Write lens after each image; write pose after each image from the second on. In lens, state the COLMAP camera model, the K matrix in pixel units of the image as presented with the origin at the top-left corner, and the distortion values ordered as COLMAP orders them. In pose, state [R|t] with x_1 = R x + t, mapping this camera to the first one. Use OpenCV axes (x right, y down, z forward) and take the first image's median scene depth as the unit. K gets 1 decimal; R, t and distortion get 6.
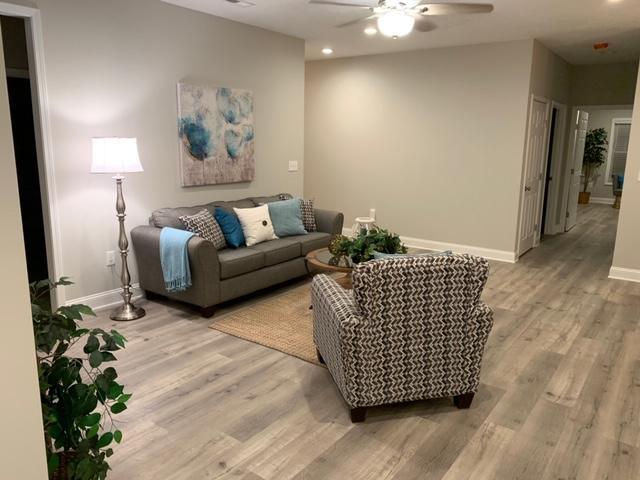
lens RADIAL K [[488.0, 0, 325.0], [0, 488.0, 237.8], [0, 0, 1]] dist [0.036989, -0.039114]
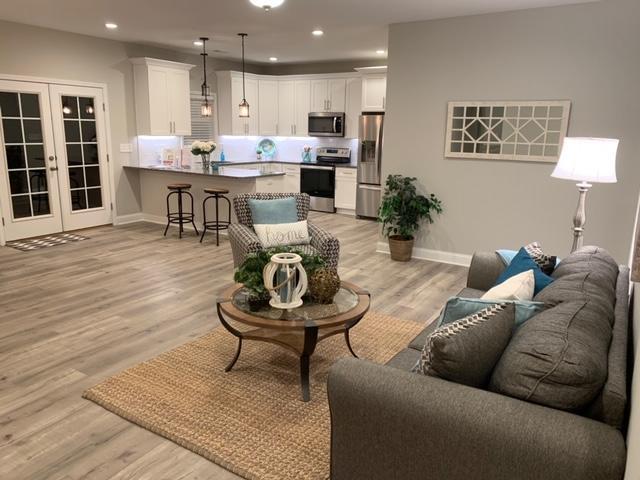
lens RADIAL K [[488.0, 0, 317.2], [0, 488.0, 235.7], [0, 0, 1]] dist [0.036989, -0.039114]
pose [[-0.997375, -0.019352, -0.069774, 0.082798], [-0.045717, 0.915565, 0.399564, -0.298667], [0.056150, 0.401705, -0.914046, 1.472058]]
